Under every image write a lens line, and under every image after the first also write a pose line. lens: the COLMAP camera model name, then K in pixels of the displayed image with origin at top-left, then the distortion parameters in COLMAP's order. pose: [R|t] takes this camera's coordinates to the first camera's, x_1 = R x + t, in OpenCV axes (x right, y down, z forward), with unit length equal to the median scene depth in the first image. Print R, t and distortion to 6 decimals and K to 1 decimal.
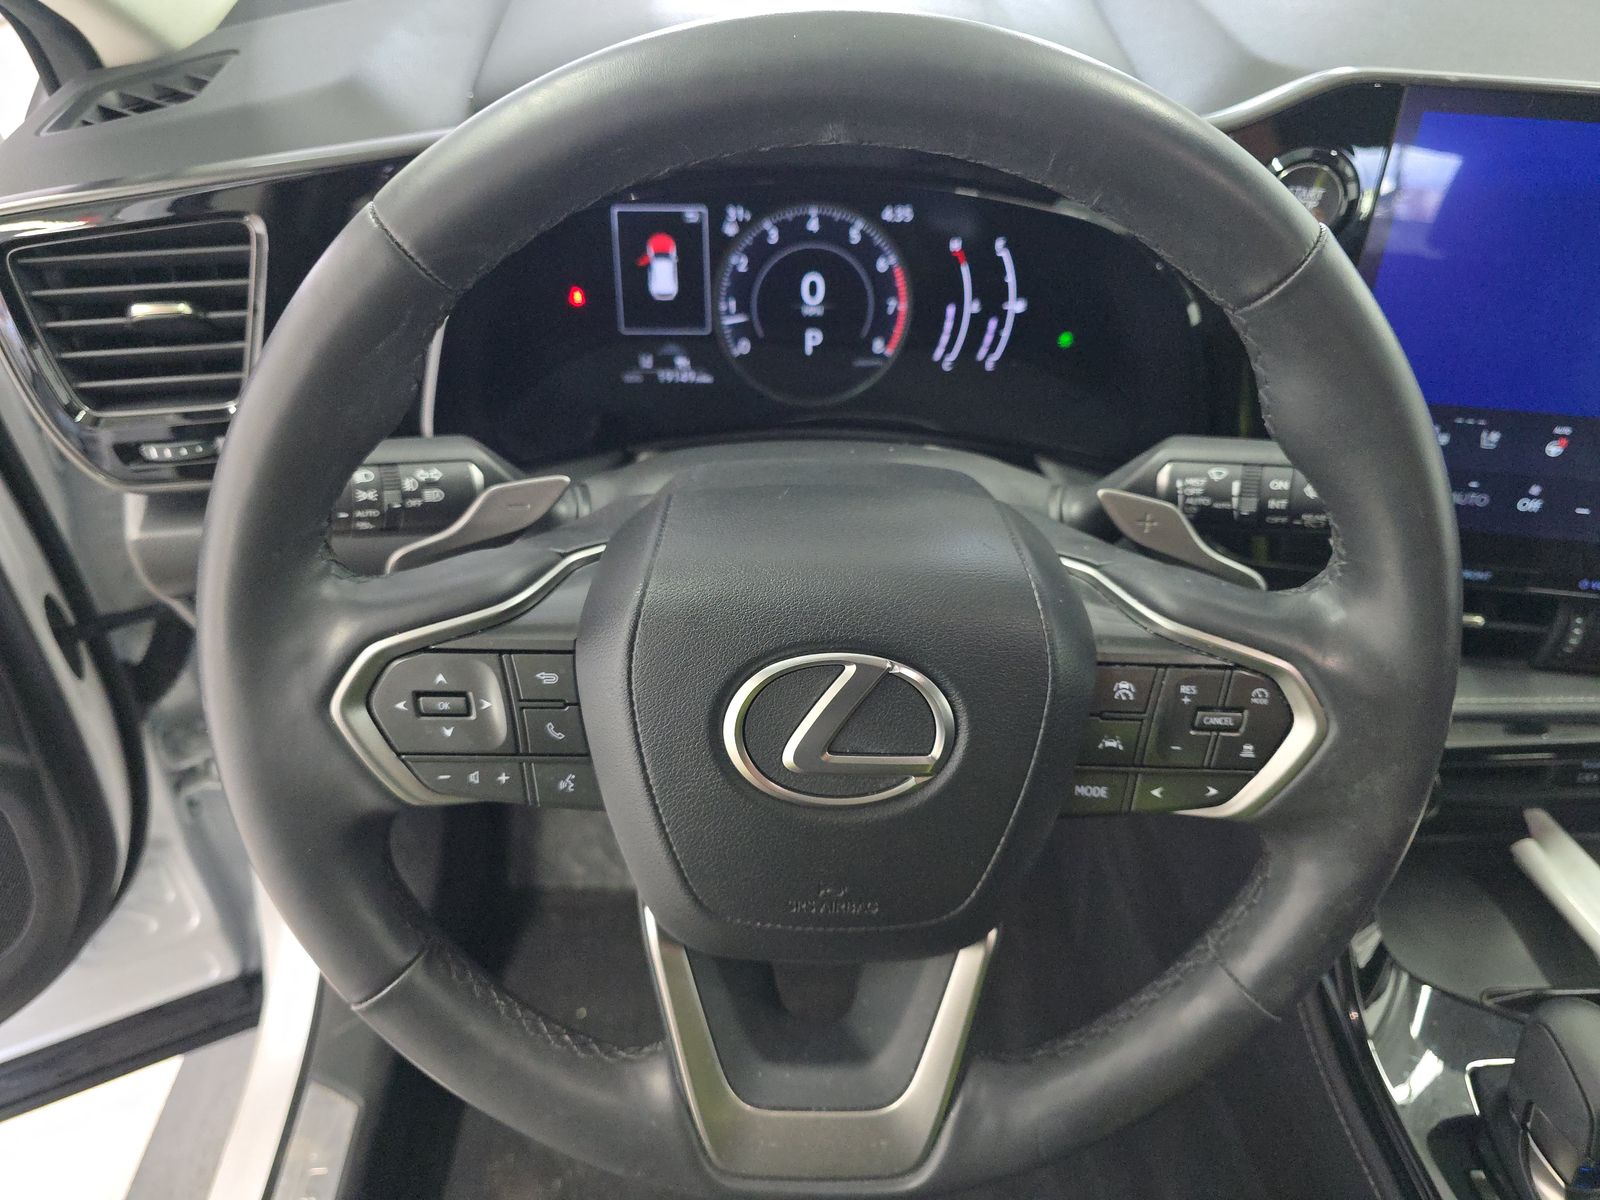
lens RADIAL K [[1044.8, 0, 798.8], [0, 1044.8, 608.3], [0, 0, 1]] dist [0.021895, -0.014541]
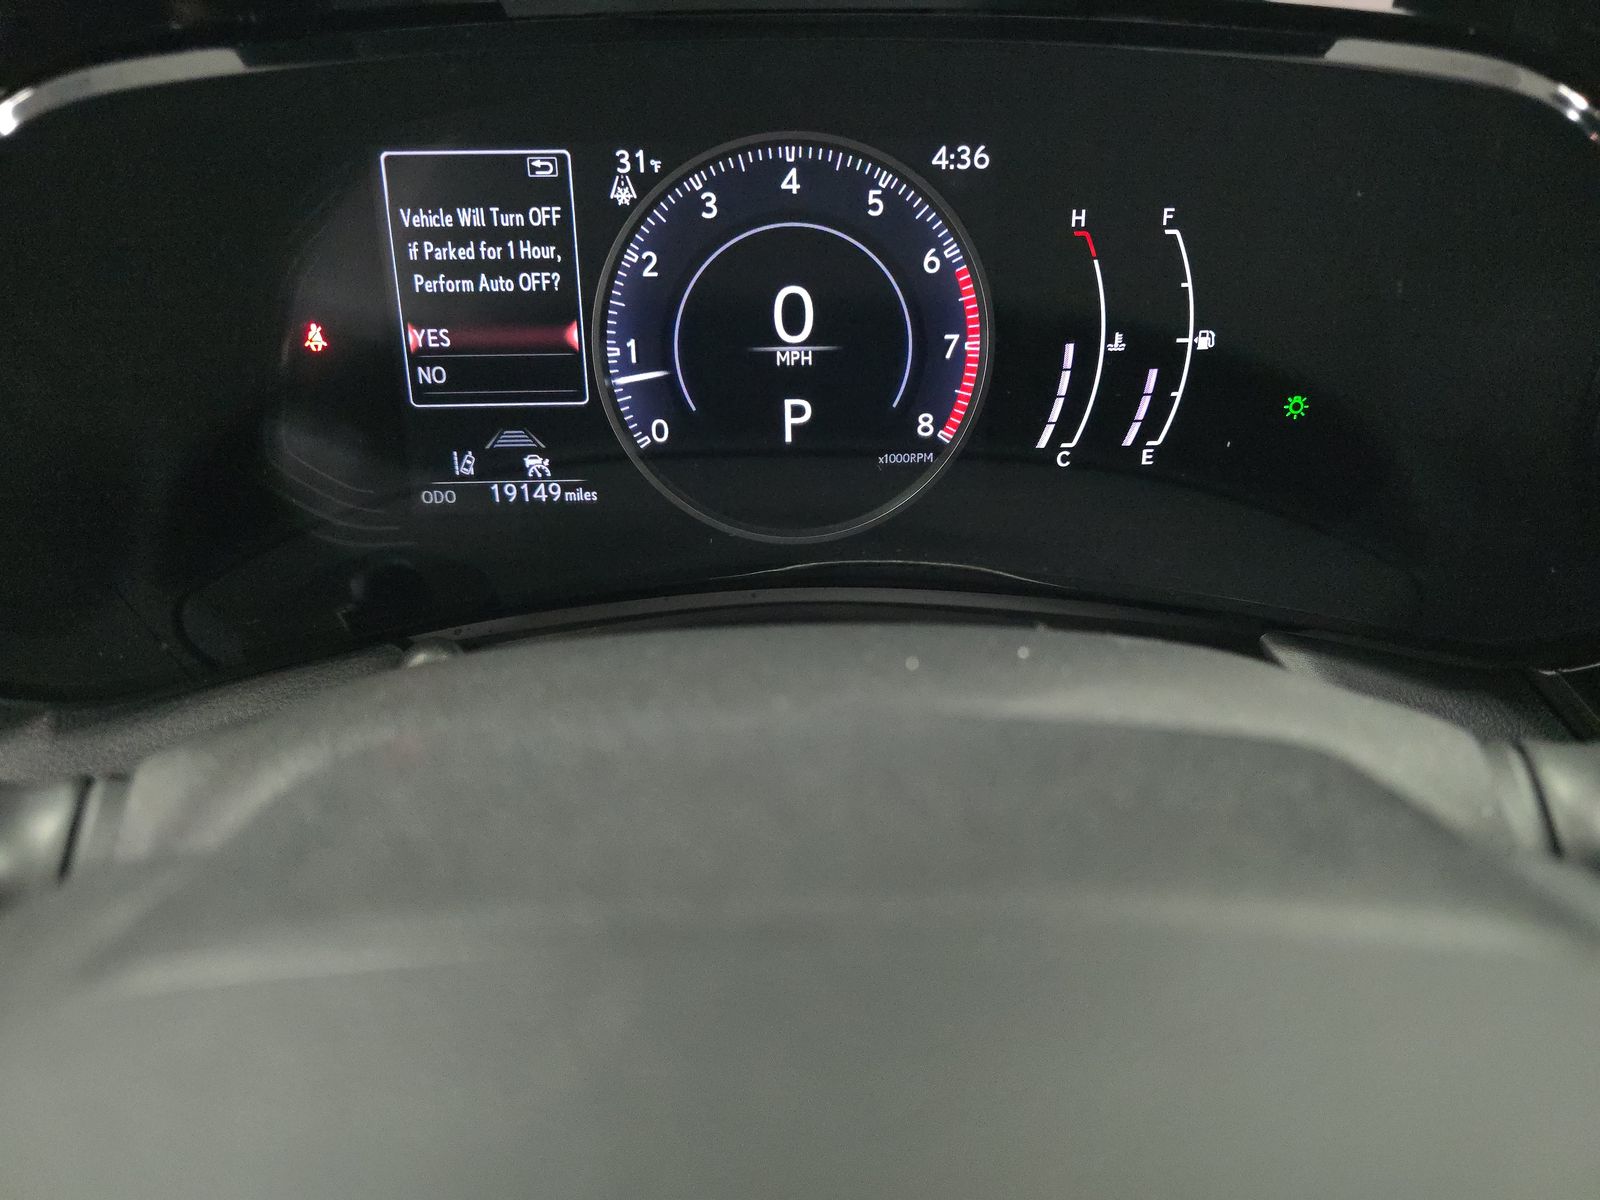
lens RADIAL K [[1044.8, 0, 800.0], [0, 1044.8, 605.7], [0, 0, 1]] dist [0.021895, -0.014541]
pose [[0.999701, -0.021950, 0.010816, 0.008255], [0.023263, 0.989621, -0.141804, -0.096109], [-0.007592, 0.142013, 0.989836, 0.523700]]
